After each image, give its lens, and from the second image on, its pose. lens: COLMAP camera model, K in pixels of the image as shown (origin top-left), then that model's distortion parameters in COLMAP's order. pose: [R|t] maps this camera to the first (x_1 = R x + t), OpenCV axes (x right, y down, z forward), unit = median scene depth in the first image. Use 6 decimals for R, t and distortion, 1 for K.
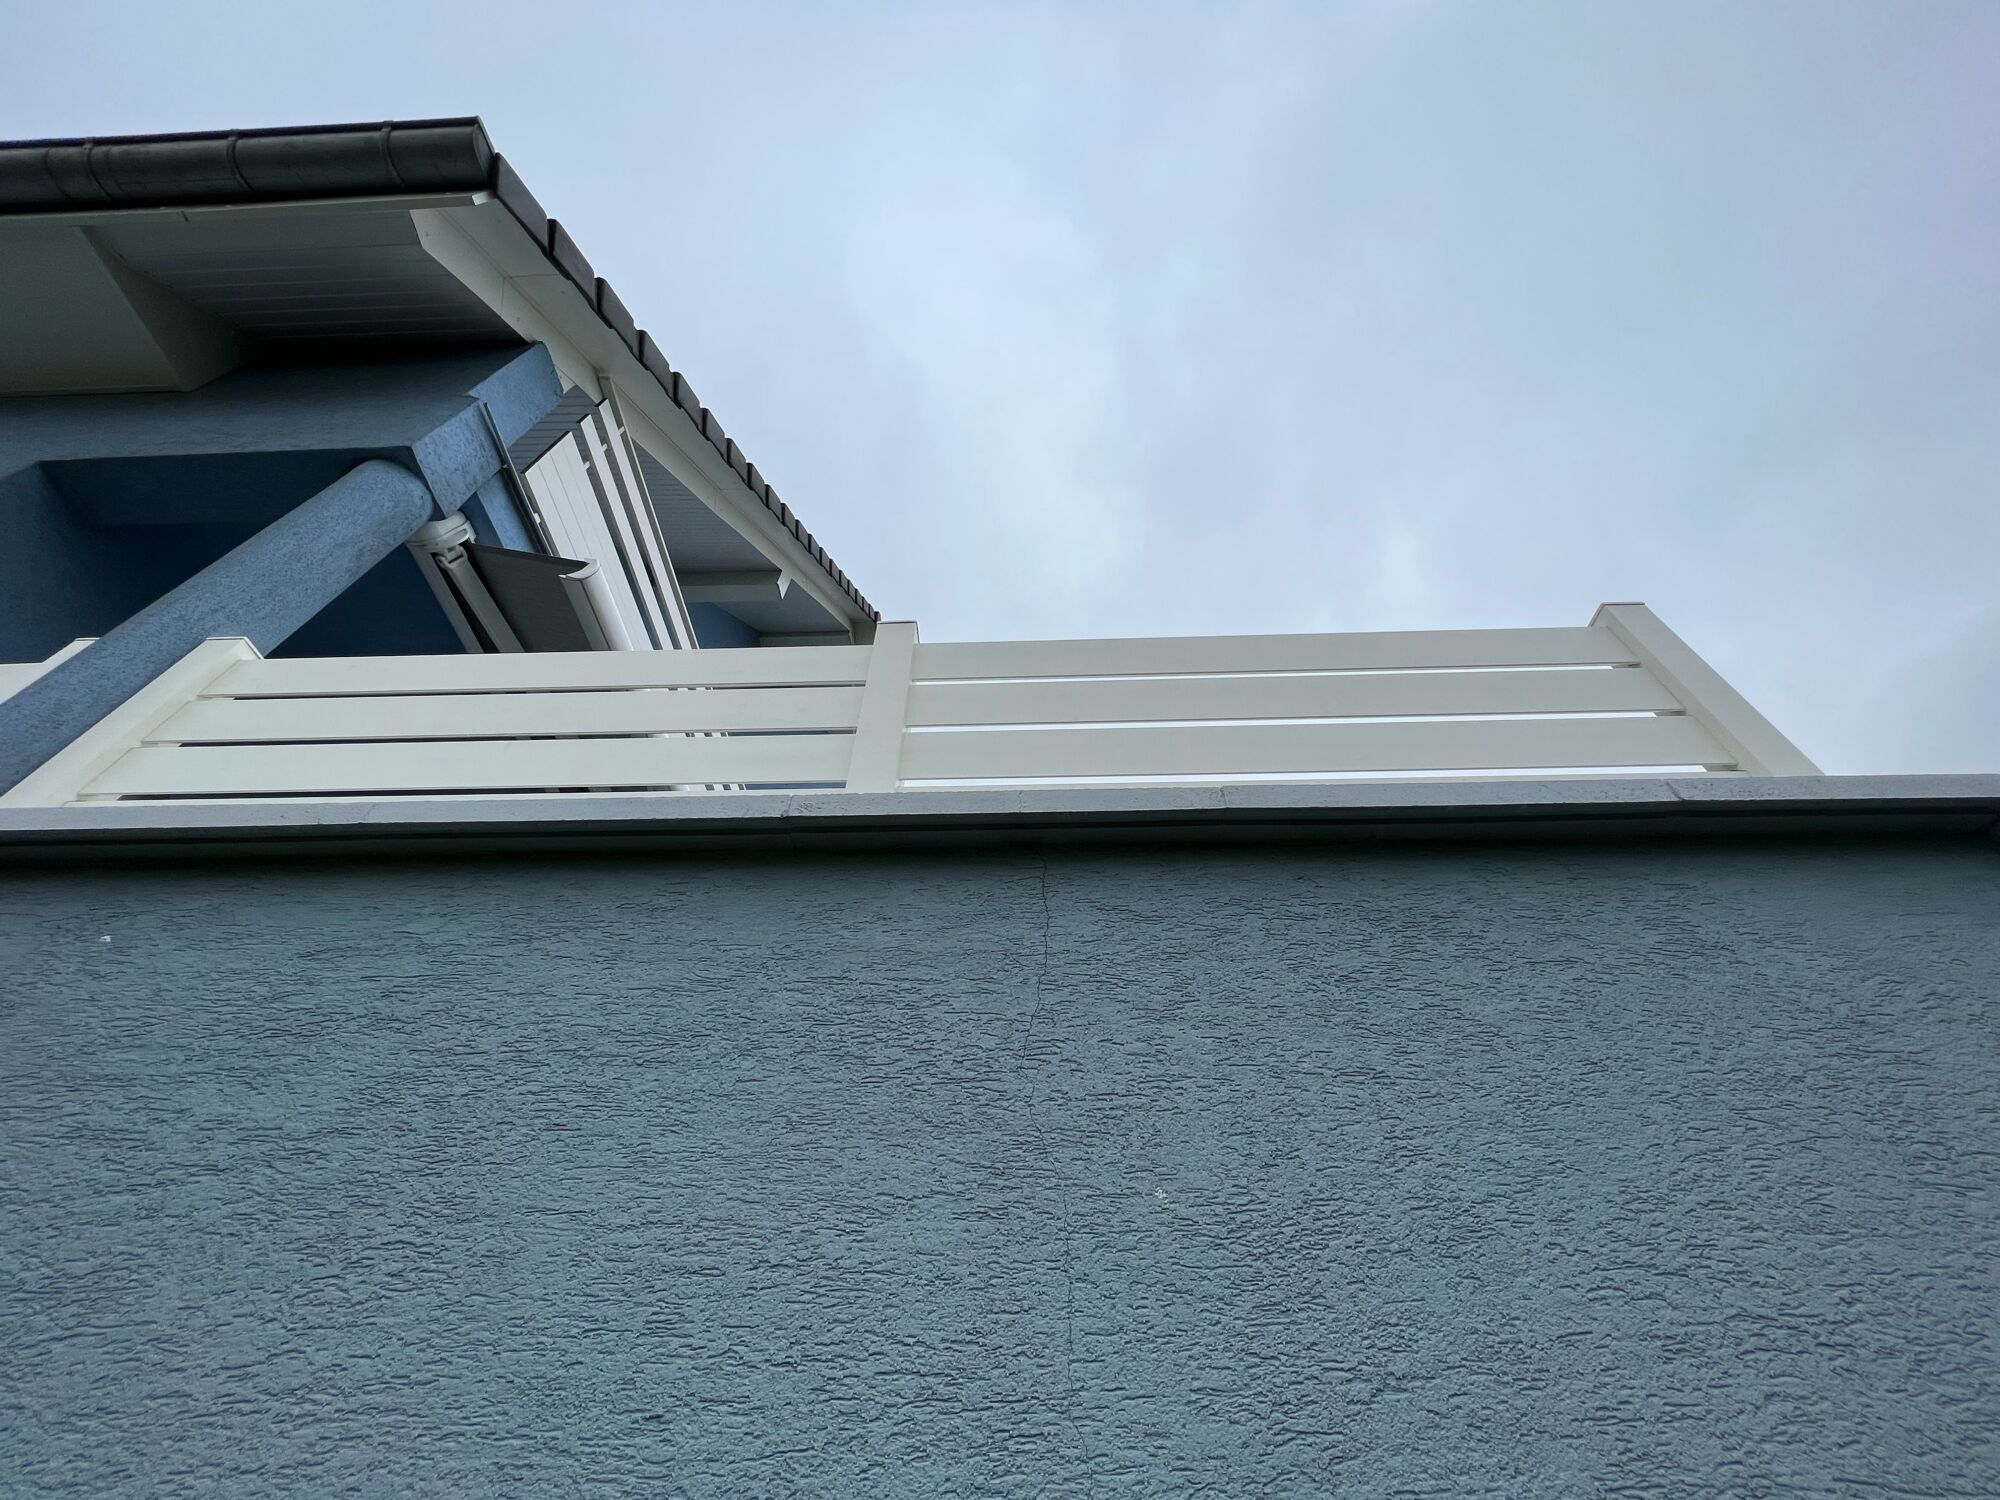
lens RADIAL K [[804.6, 0, 1001.1], [0, 804.6, 755.9], [0, 0, 1]] dist [-0.002280, 0.001276]
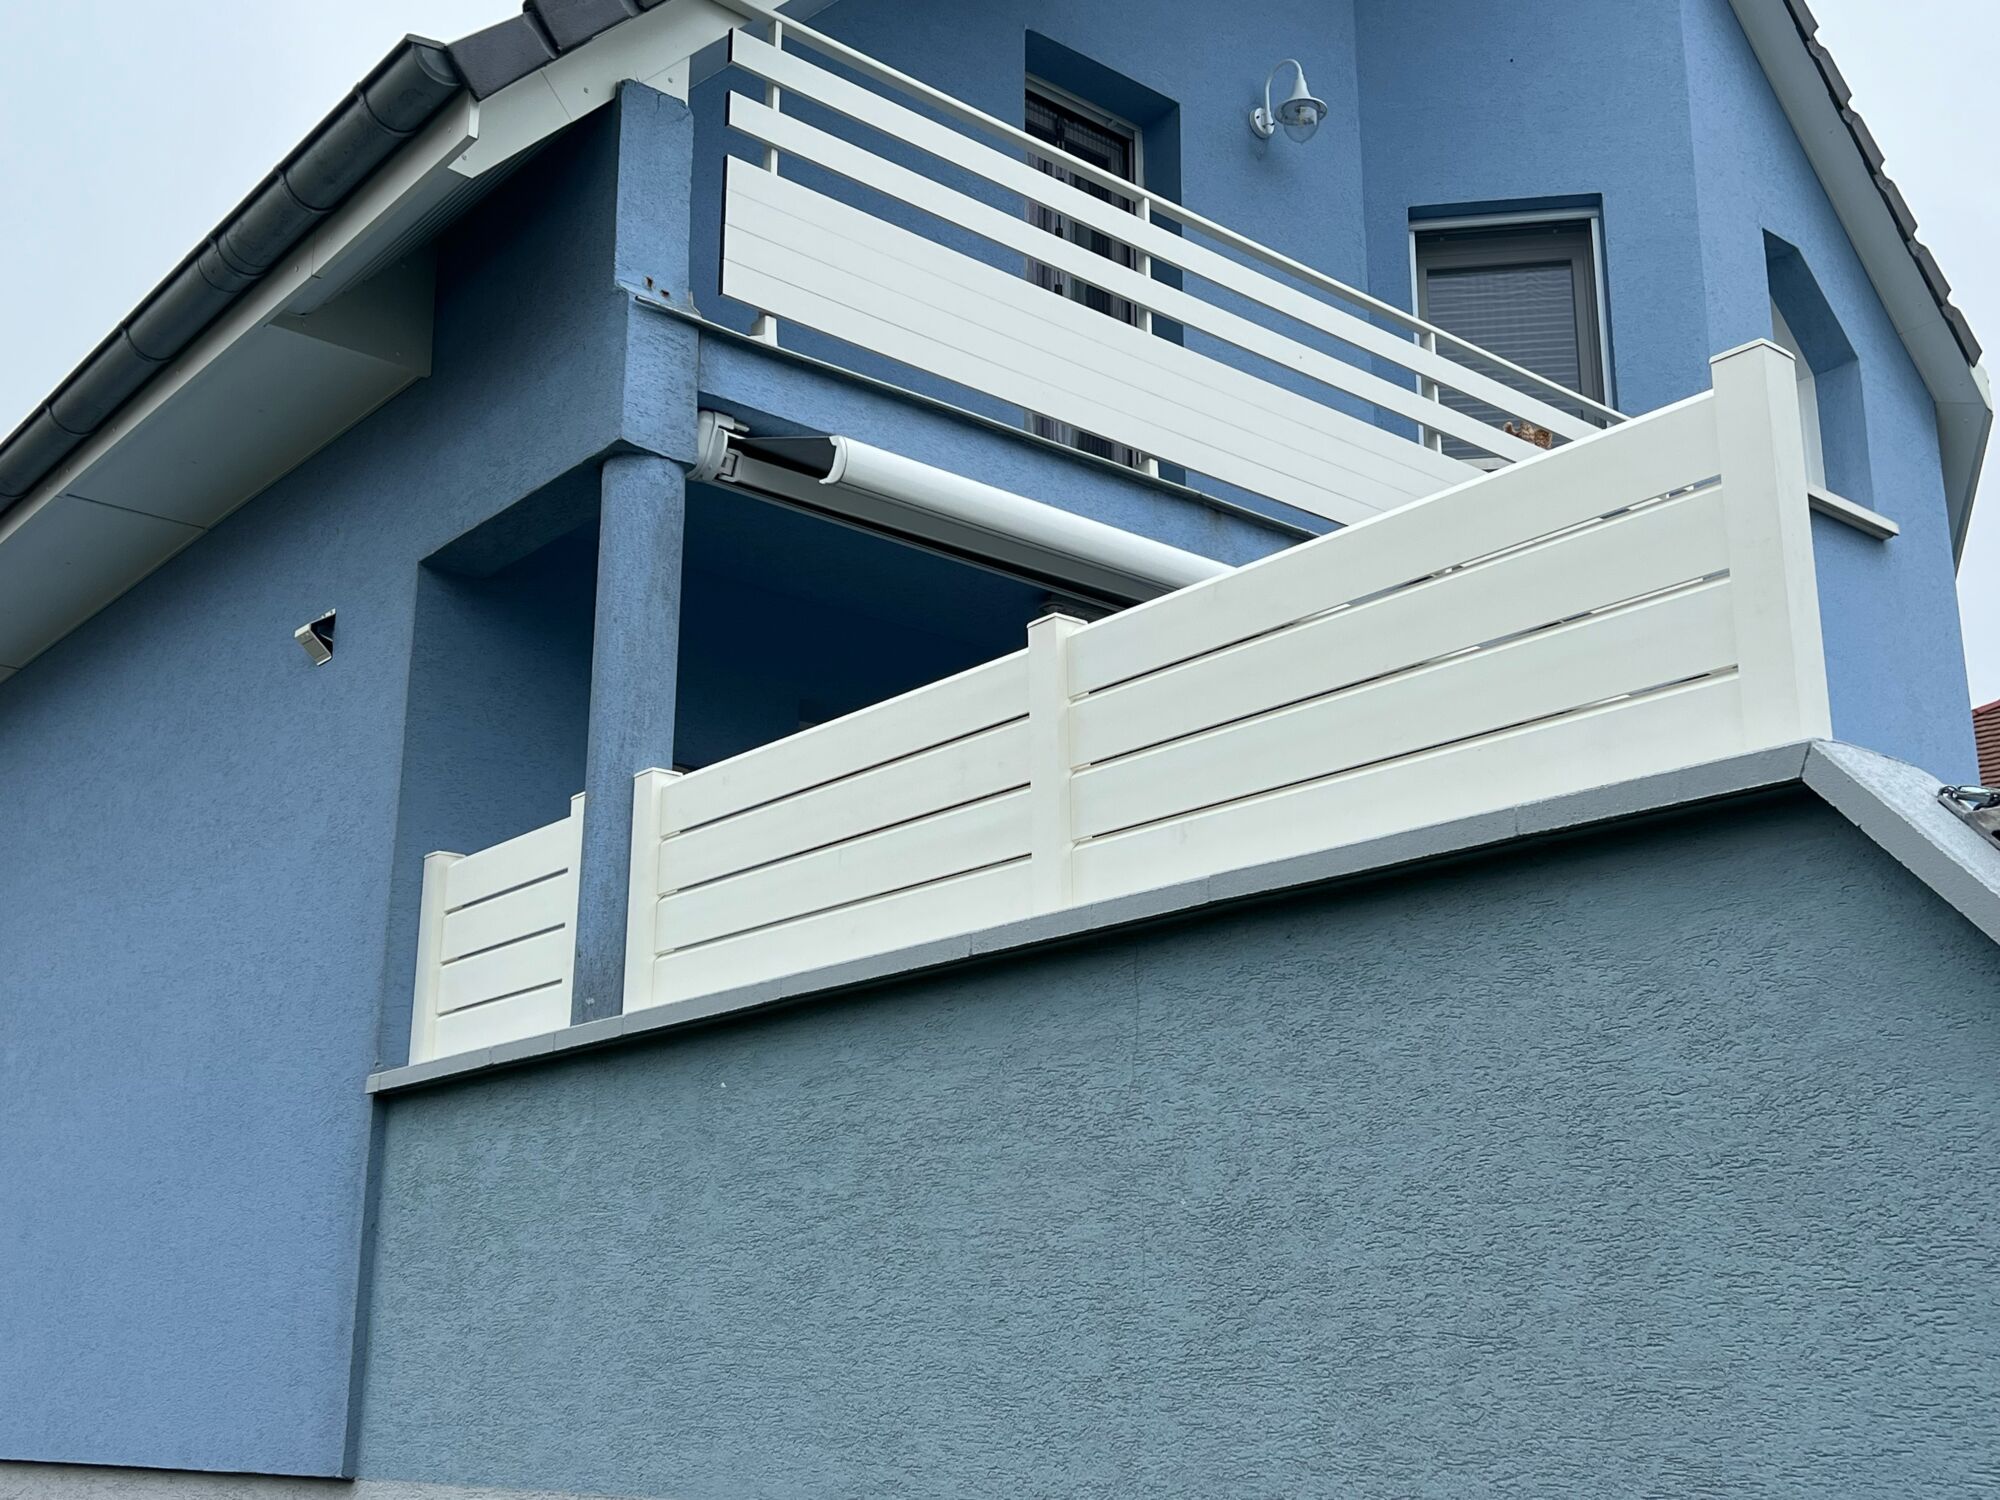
lens RADIAL K [[2201.5, 0, 1000.4], [0, 2201.5, 752.0], [0, 0, 1]] dist [0.125029, 0.000000]
pose [[0.675199, -0.210984, -0.706818, 3.046110], [0.549853, 0.782700, 0.291622, -1.548396], [0.491699, -0.585549, 0.644488, -1.421054]]
